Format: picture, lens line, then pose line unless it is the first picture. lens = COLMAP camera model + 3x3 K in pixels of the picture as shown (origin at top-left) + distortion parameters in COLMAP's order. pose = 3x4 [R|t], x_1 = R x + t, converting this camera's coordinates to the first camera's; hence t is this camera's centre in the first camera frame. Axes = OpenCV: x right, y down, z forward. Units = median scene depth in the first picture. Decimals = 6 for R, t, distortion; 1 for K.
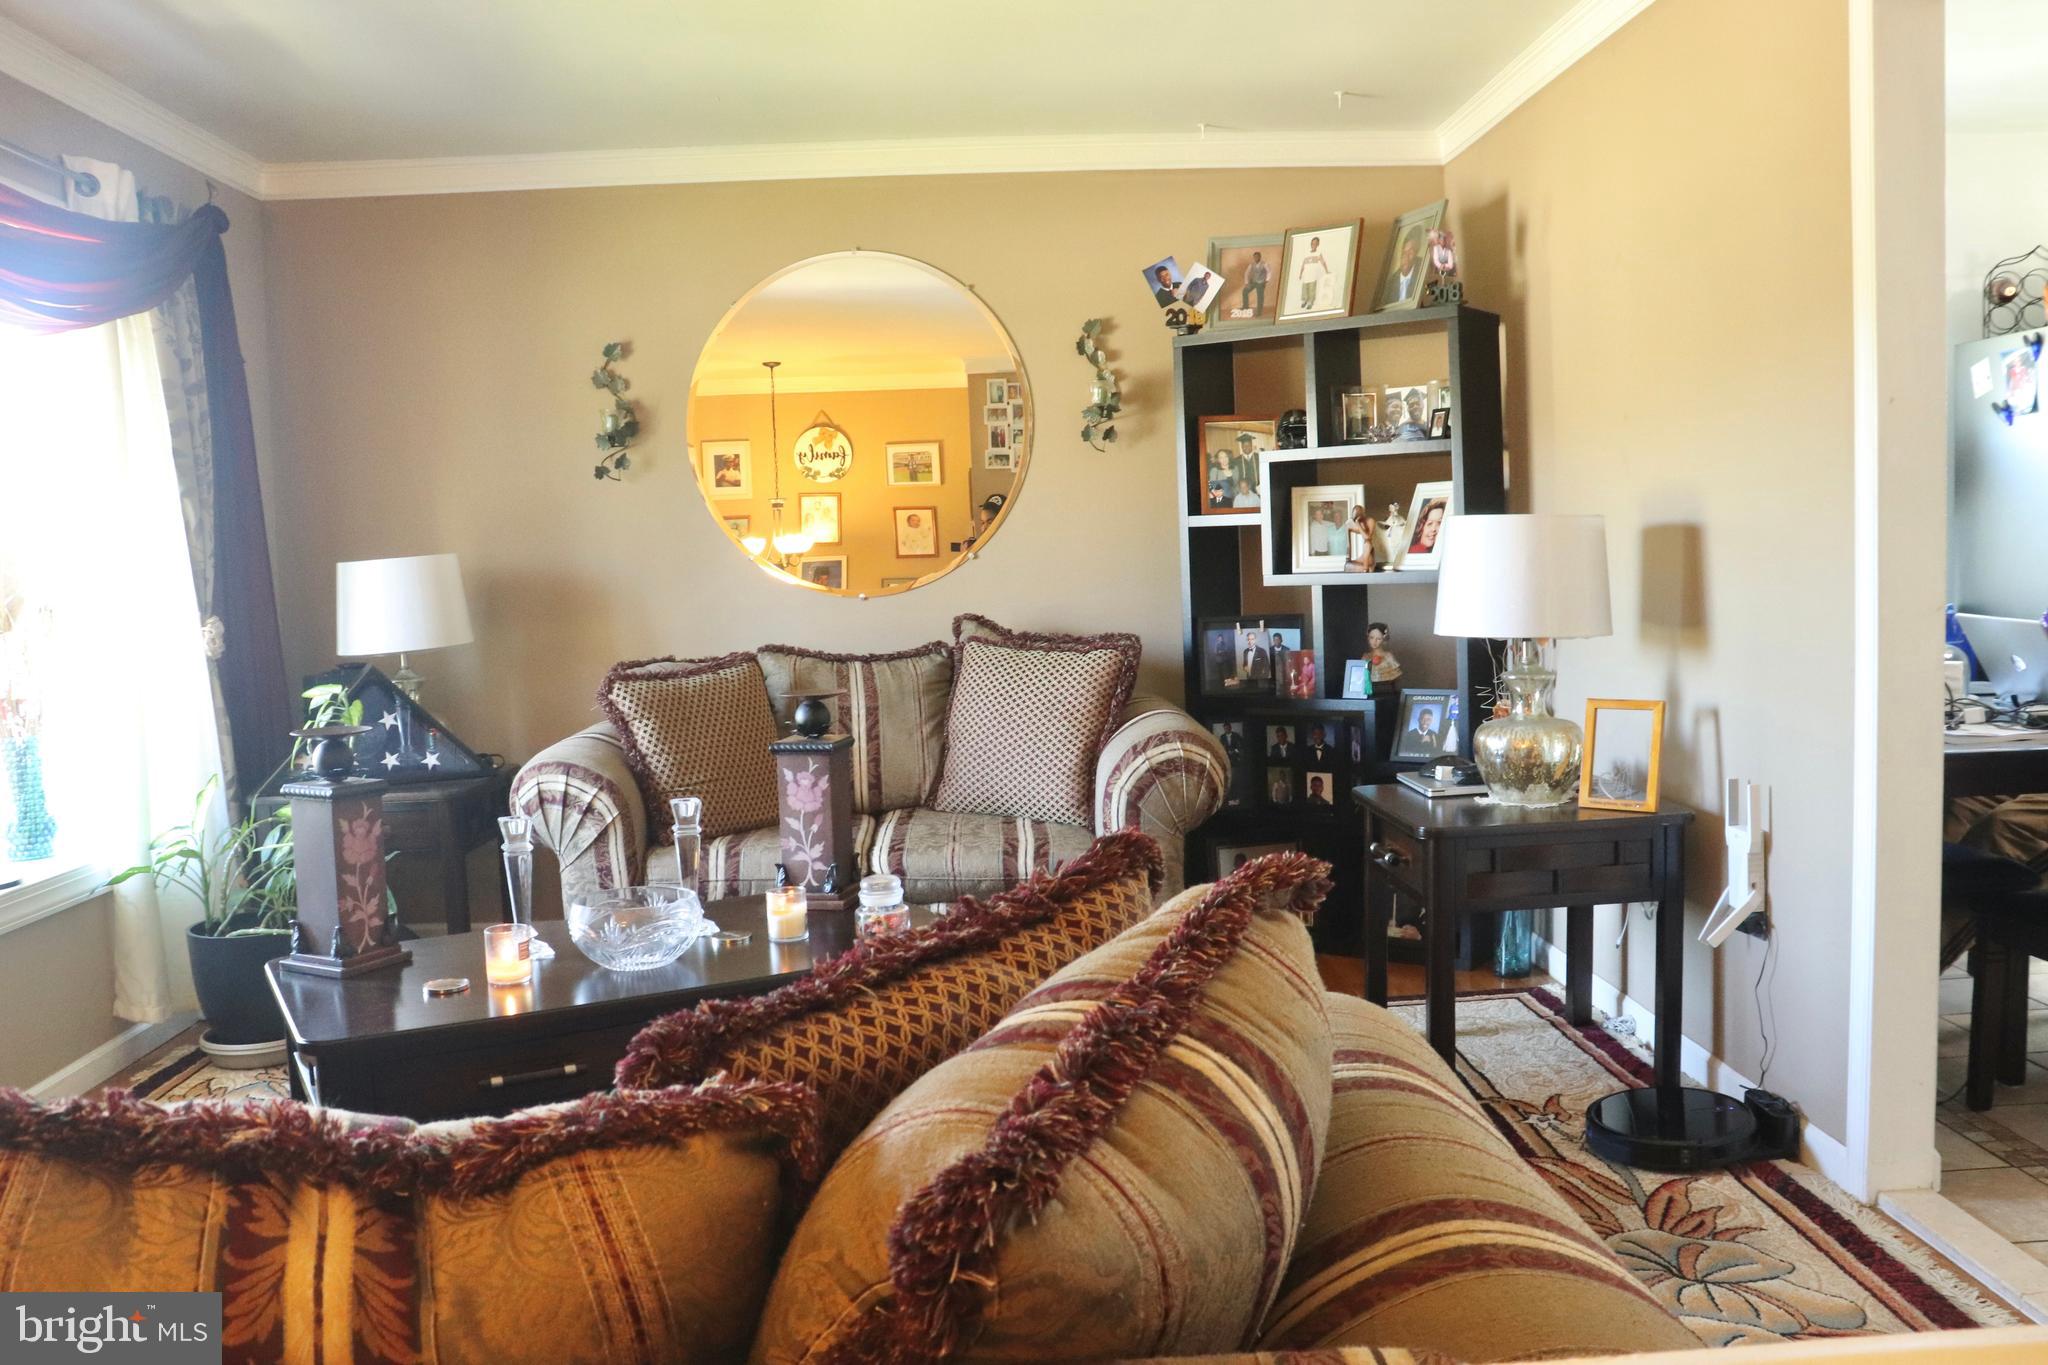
lens RADIAL K [[1738.6, 0, 1090.9], [0, 1738.6, 682.6], [0, 0, 1]] dist [-0.166420, 0.150809]
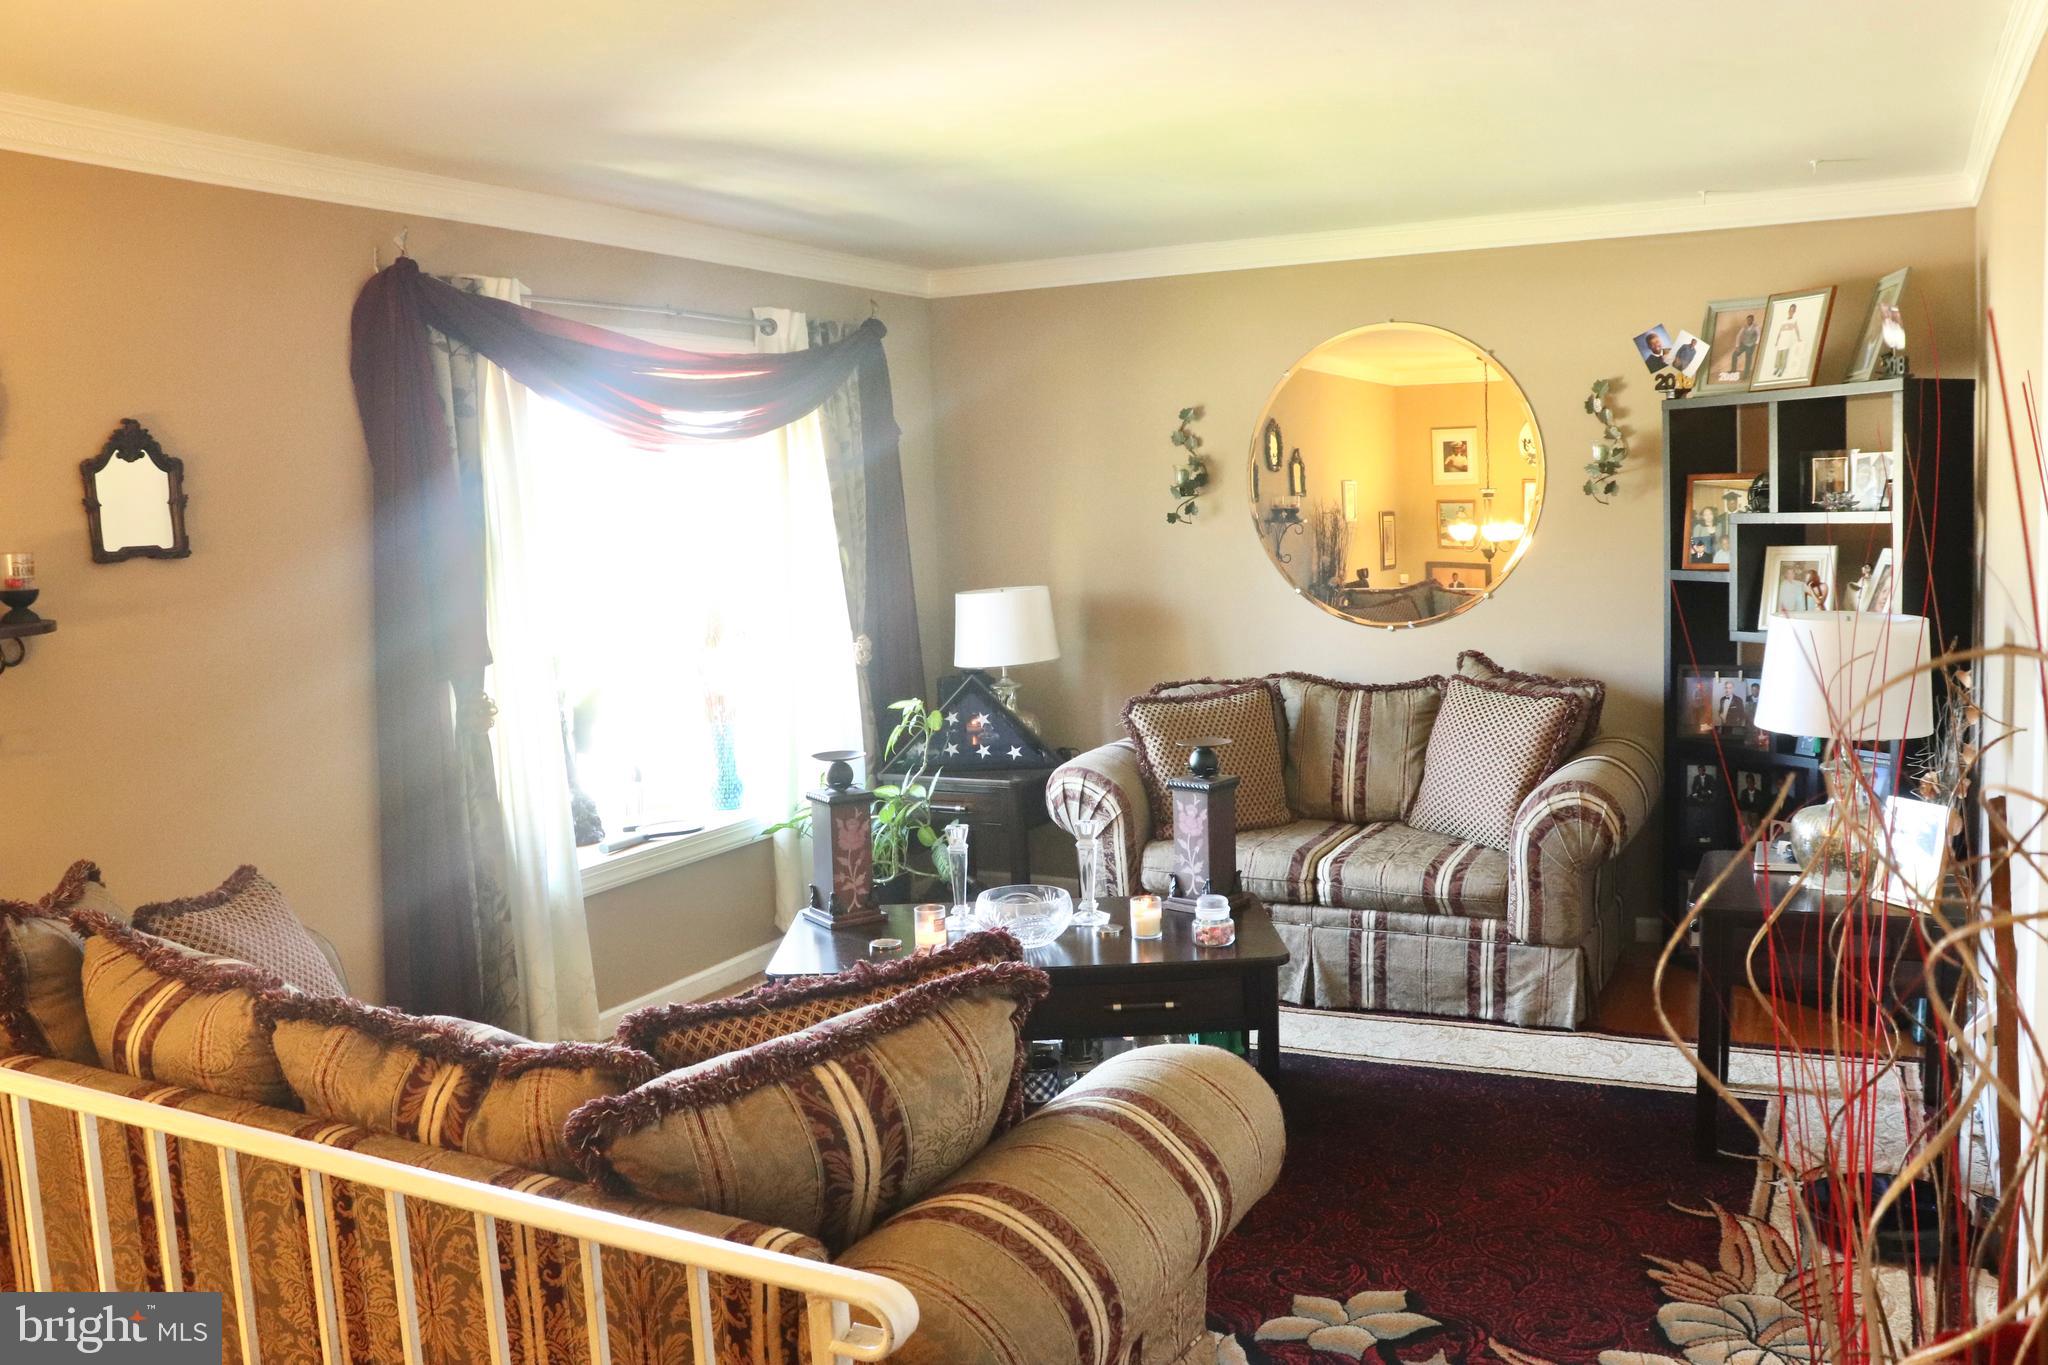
lens RADIAL K [[1738.6, 0, 1031.6], [0, 1738.6, 703.6], [0, 0, 1]] dist [-0.166420, 0.150809]
pose [[0.862047, 0.060659, -0.503186, 0.260365], [-0.034942, 0.997563, 0.060394, -0.066640], [0.505623, -0.034480, 0.862065, -0.104764]]
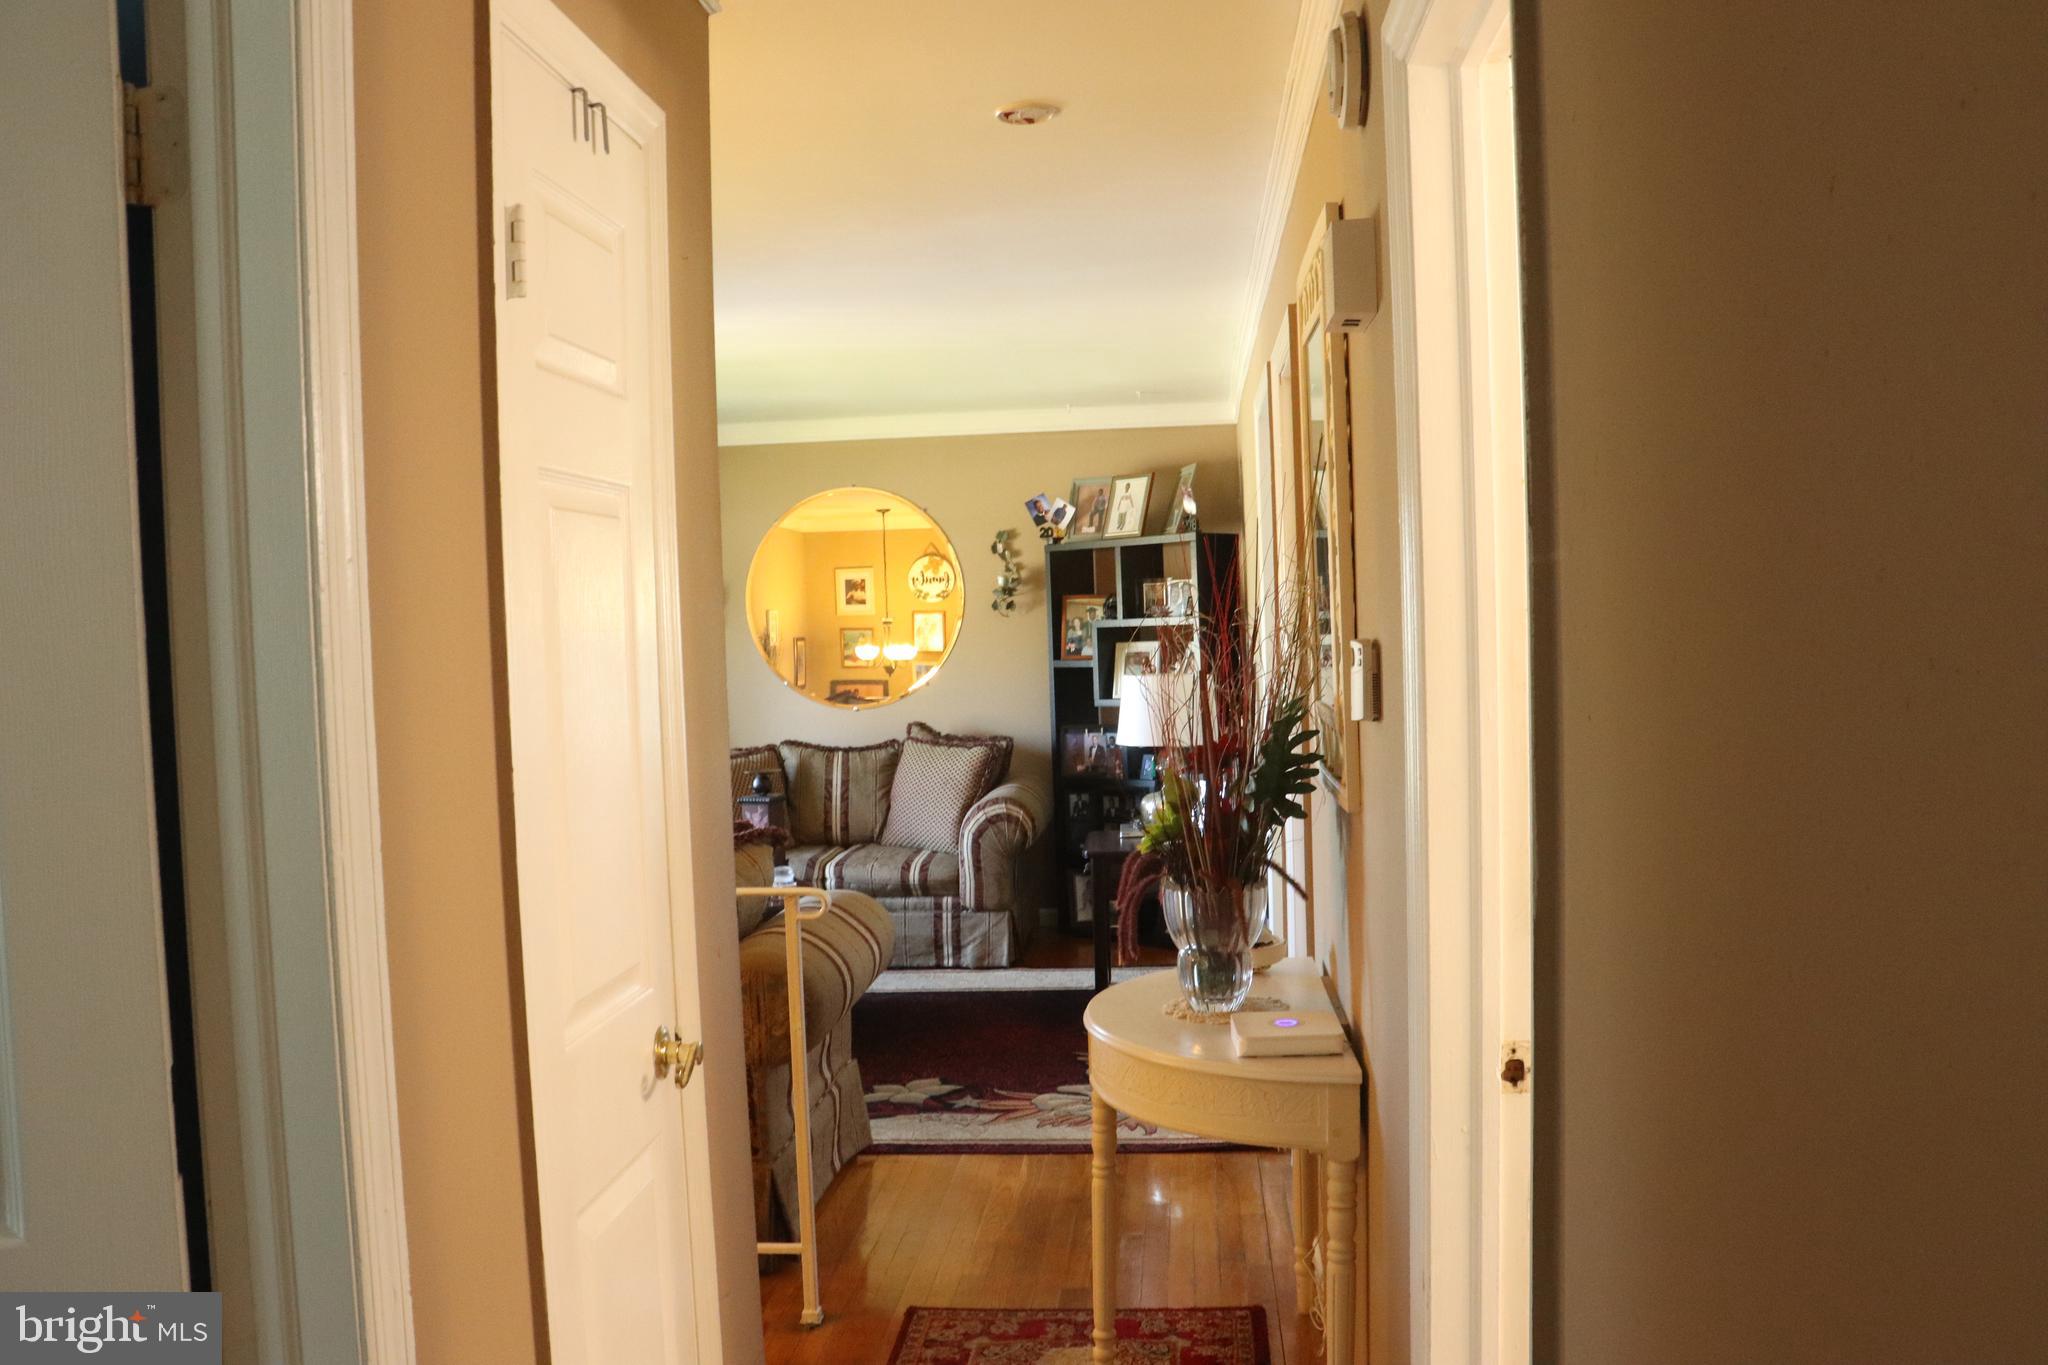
lens RADIAL K [[1738.6, 0, 1080.8], [0, 1738.6, 684.1], [0, 0, 1]] dist [-0.166420, 0.150809]
pose [[0.991080, 0.007923, -0.133036, 0.301614], [-0.013857, 0.998947, -0.043739, -0.007345], [0.132549, 0.045192, 0.990146, -0.562287]]
